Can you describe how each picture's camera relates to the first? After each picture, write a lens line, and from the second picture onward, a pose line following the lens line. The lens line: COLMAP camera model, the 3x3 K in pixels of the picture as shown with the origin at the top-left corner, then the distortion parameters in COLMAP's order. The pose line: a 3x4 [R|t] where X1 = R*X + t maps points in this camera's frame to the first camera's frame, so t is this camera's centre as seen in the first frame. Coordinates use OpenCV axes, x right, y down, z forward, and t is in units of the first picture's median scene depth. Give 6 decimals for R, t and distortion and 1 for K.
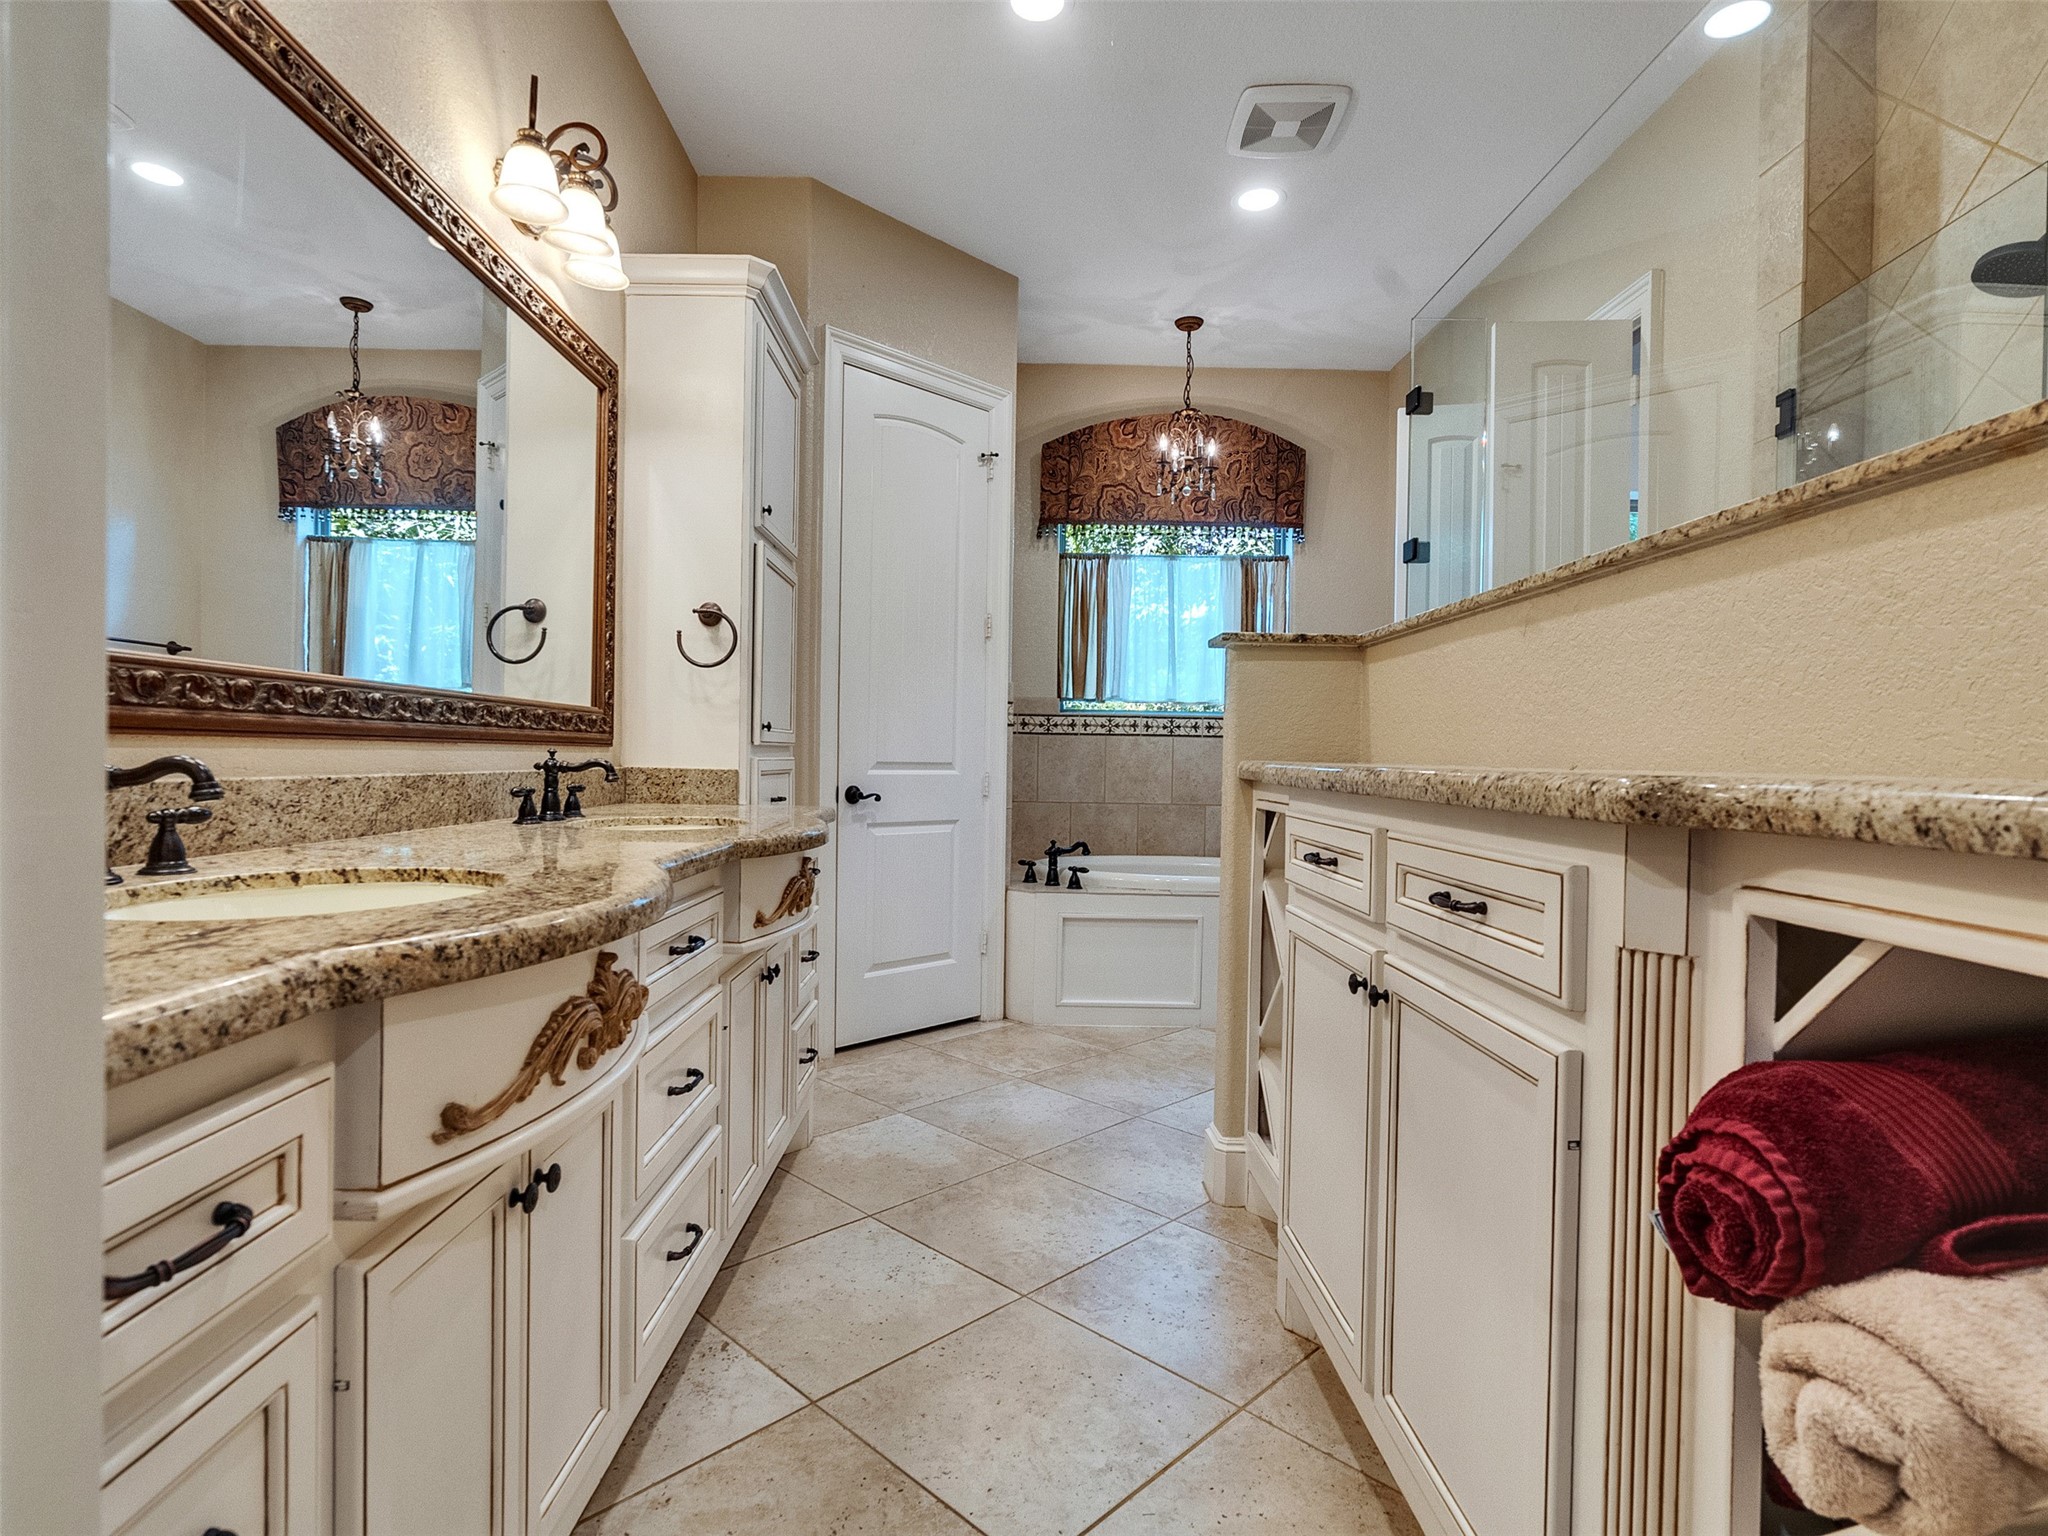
lens RADIAL K [[1043.1, 0, 1015.1], [0, 1043.1, 767.5], [0, 0, 1]] dist [-0.007464, 0.001076]
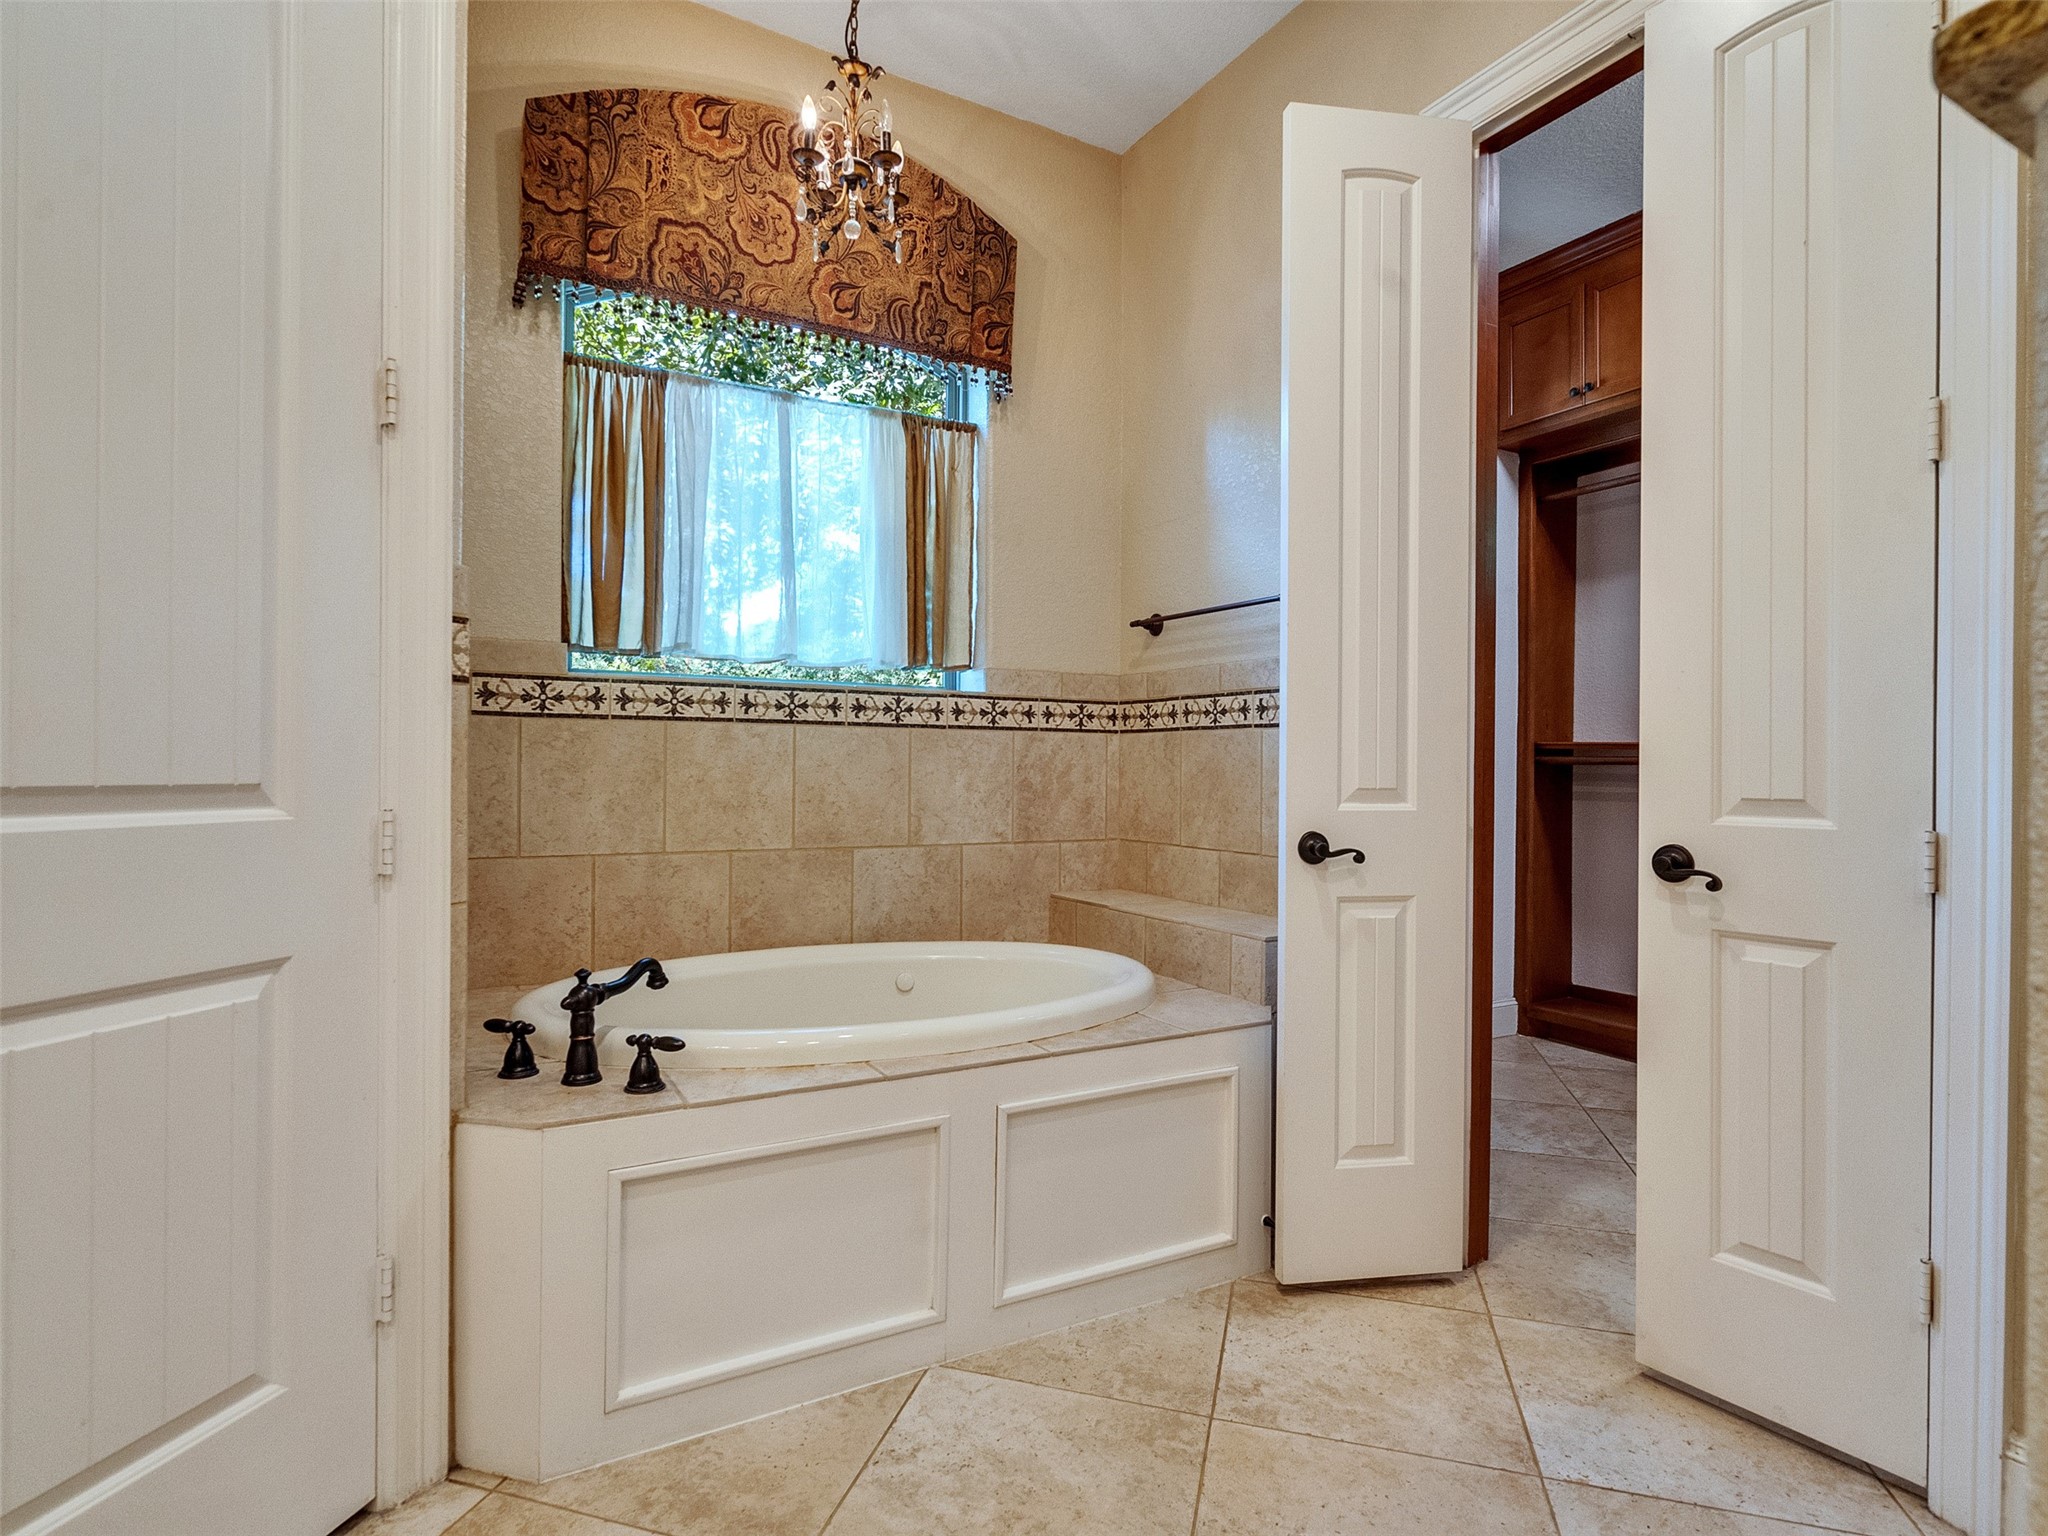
lens RADIAL K [[1043.1, 0, 1015.1], [0, 1043.1, 767.5], [0, 0, 1]] dist [-0.007464, 0.001076]
pose [[0.877848, -0.010073, 0.478833, -0.007404], [0.011314, 0.999936, 0.000293, -0.006013], [-0.478805, 0.005160, 0.877906, 0.480813]]
